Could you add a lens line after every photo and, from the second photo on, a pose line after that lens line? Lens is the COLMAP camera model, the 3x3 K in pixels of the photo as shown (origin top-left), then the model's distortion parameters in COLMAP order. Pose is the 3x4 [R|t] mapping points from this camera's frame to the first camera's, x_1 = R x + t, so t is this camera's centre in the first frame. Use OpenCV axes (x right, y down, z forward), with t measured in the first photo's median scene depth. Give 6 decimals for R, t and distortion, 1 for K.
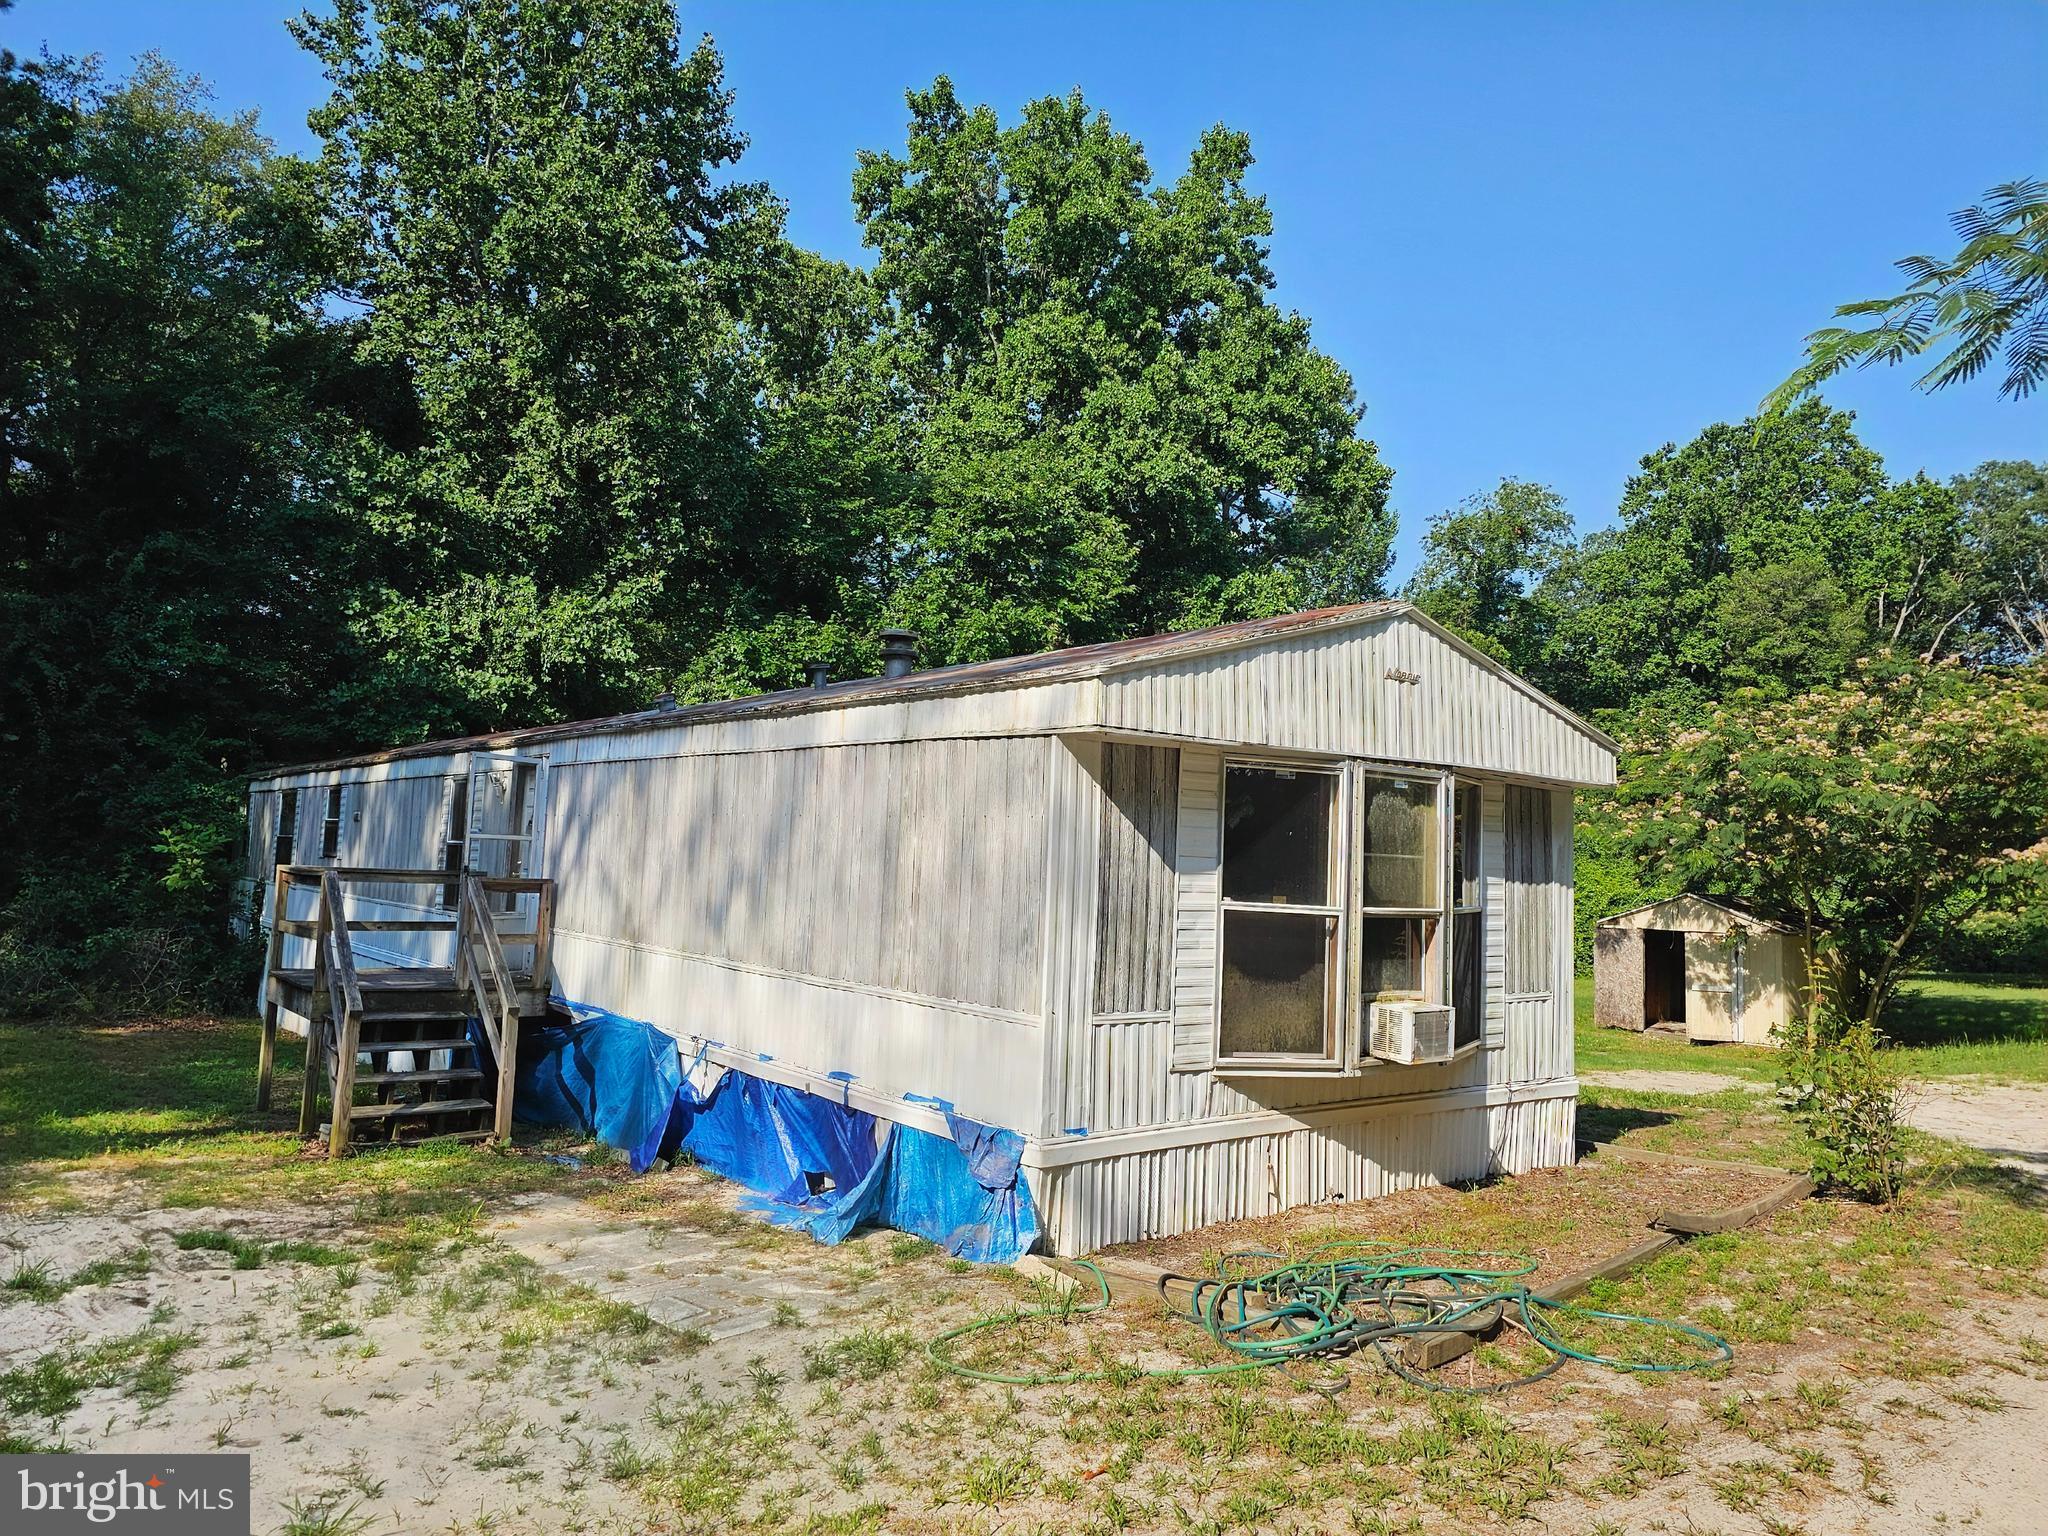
lens RADIAL K [[1378.6, 0, 1031.3], [0, 1378.6, 752.0], [0, 0, 1]] dist [0.052208, -0.041396]
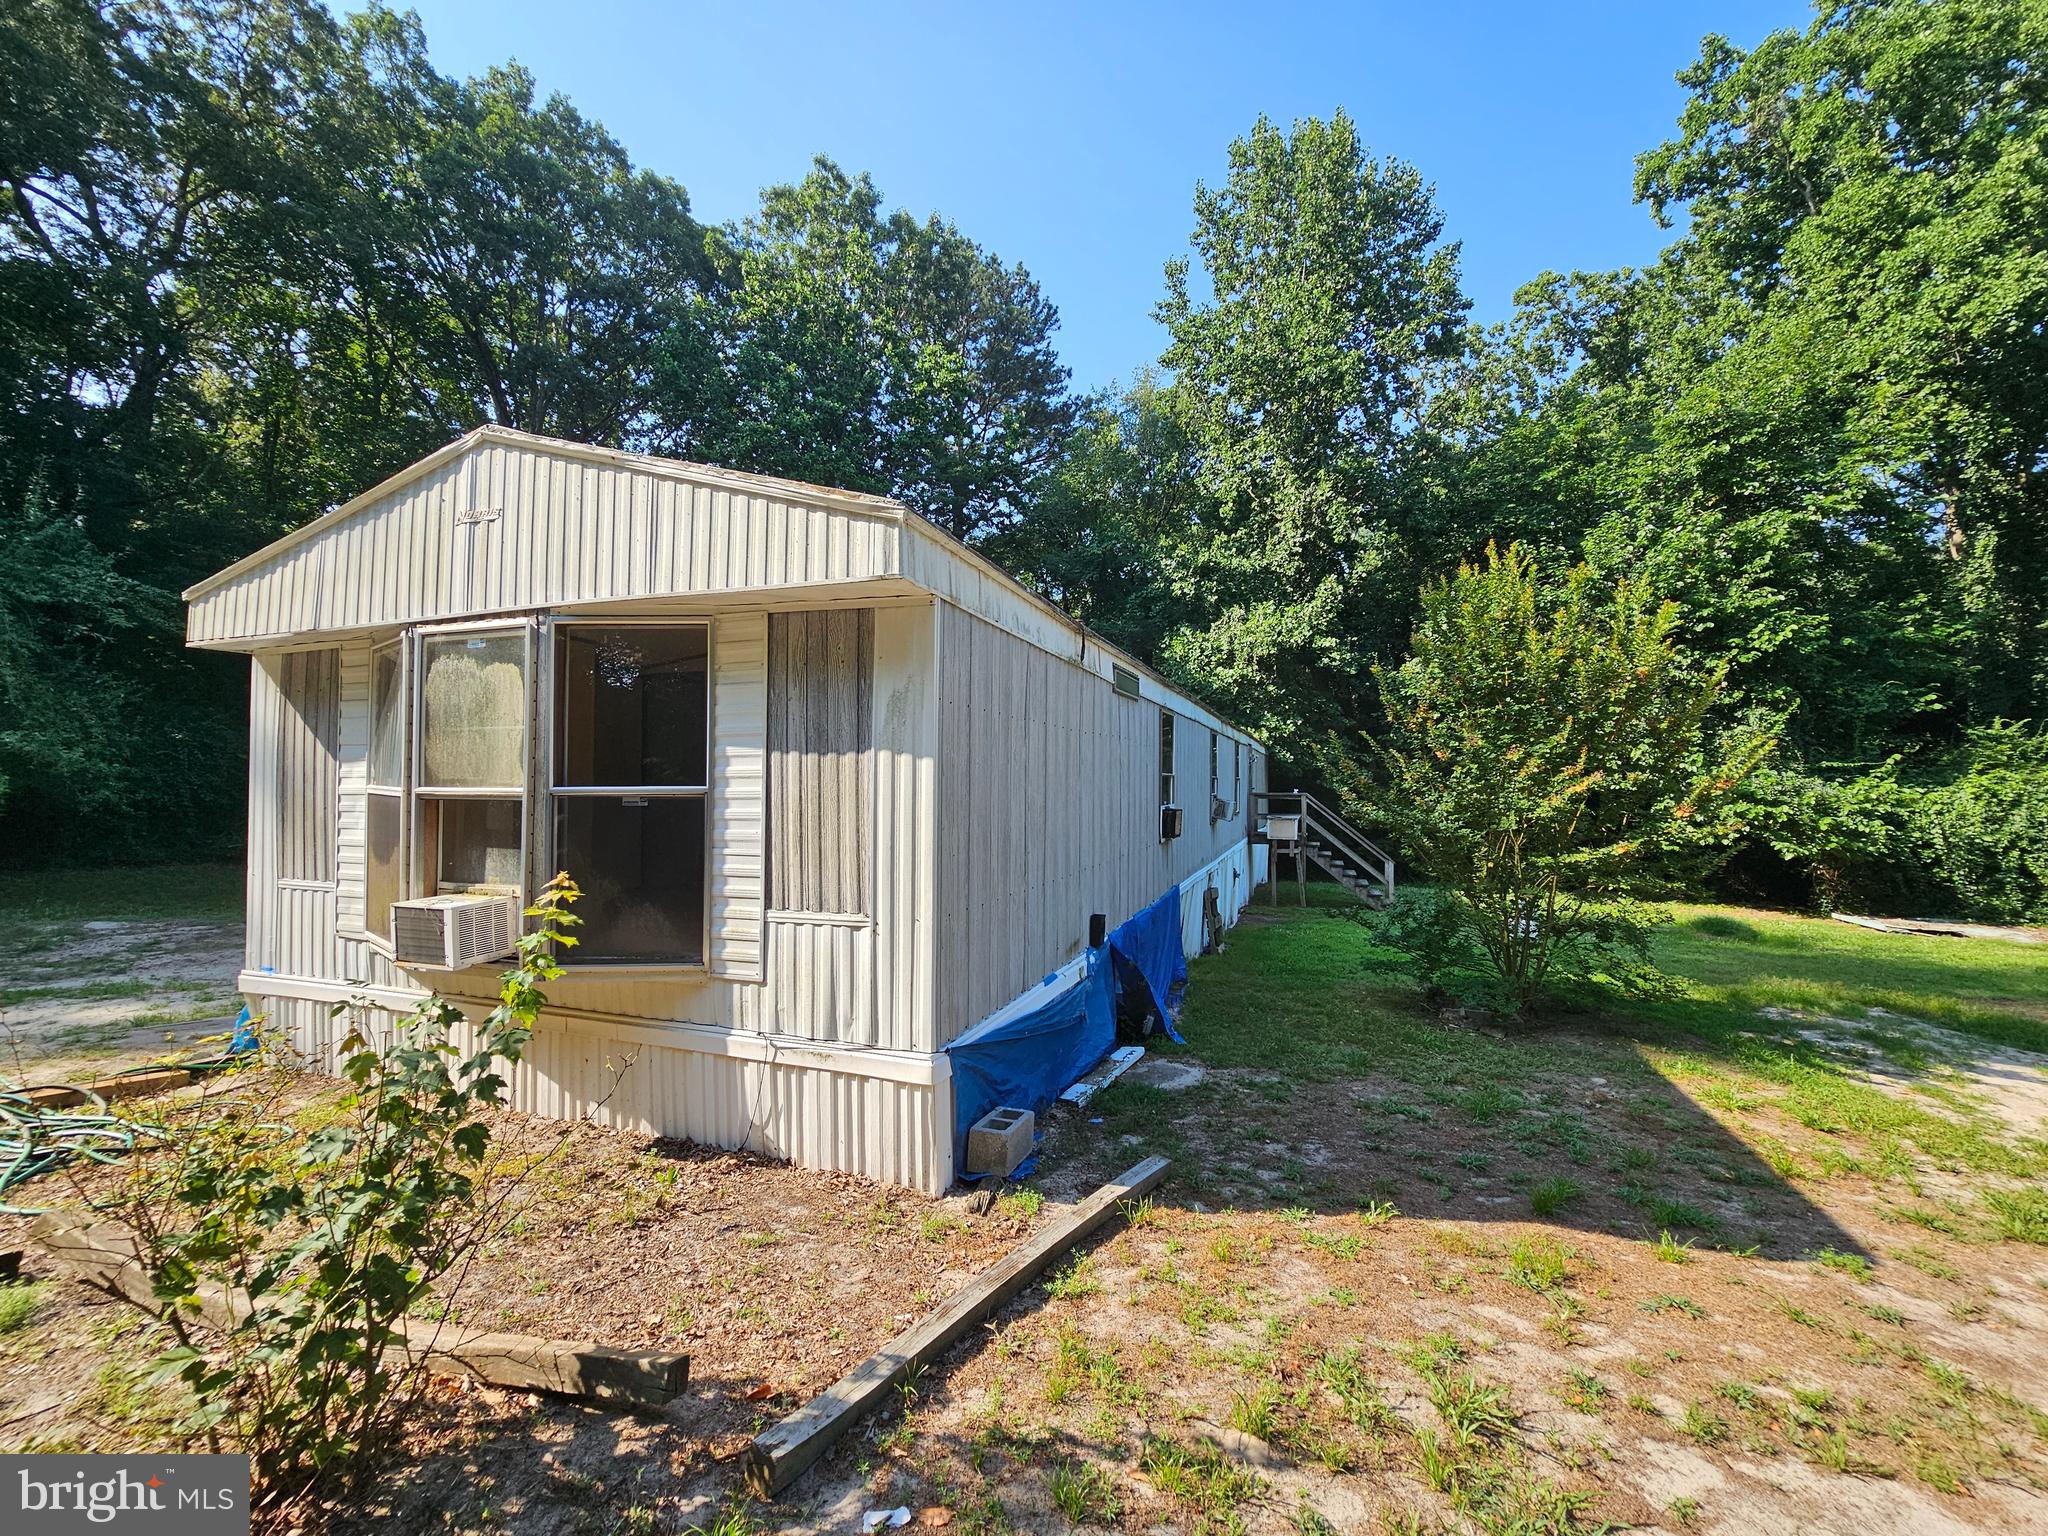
lens RADIAL K [[835.8, 0, 1029.0], [0, 835.8, 771.9], [0, 0, 1]] dist [-0.002432, -0.000056]
pose [[0.527126, -0.046163, -0.848532, 0.242956], [0.083440, 0.996510, -0.002380, 0.036407], [0.845681, -0.069547, 0.529138, 0.279513]]
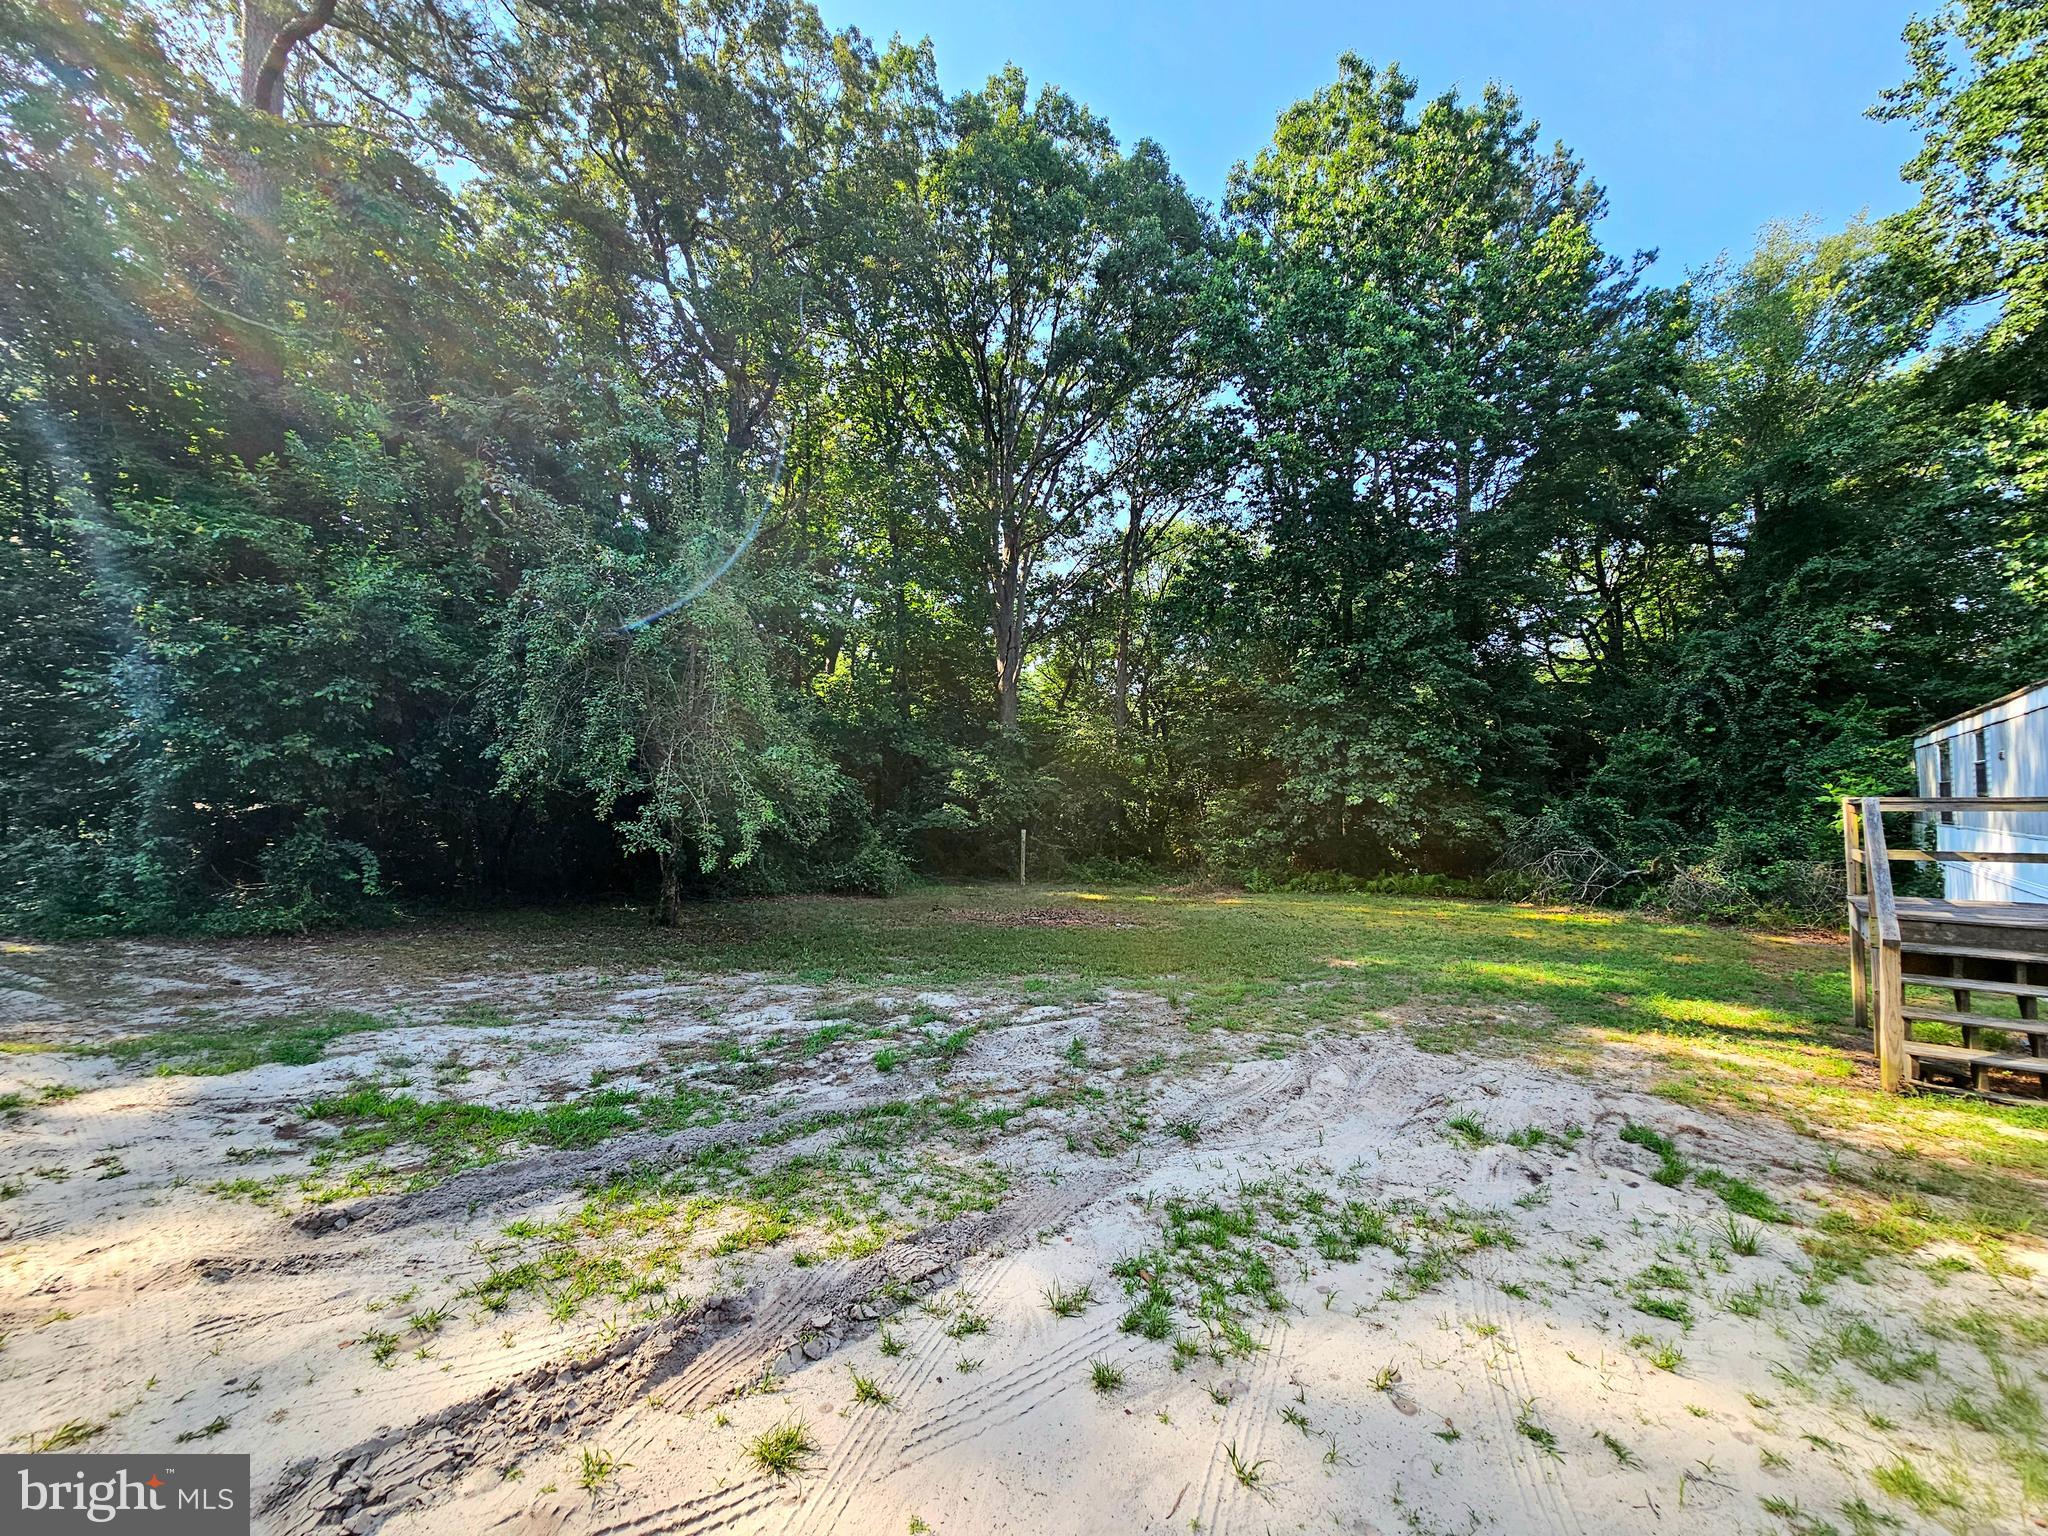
lens RADIAL K [[835.8, 0, 1024.8], [0, 835.8, 770.7], [0, 0, 1]] dist [-0.002432, -0.000056]
pose [[0.179638, -0.088113, -0.979779, -0.009498], [0.099594, 0.992492, -0.070996, 0.018186], [0.978678, -0.084827, 0.187064, 0.111052]]
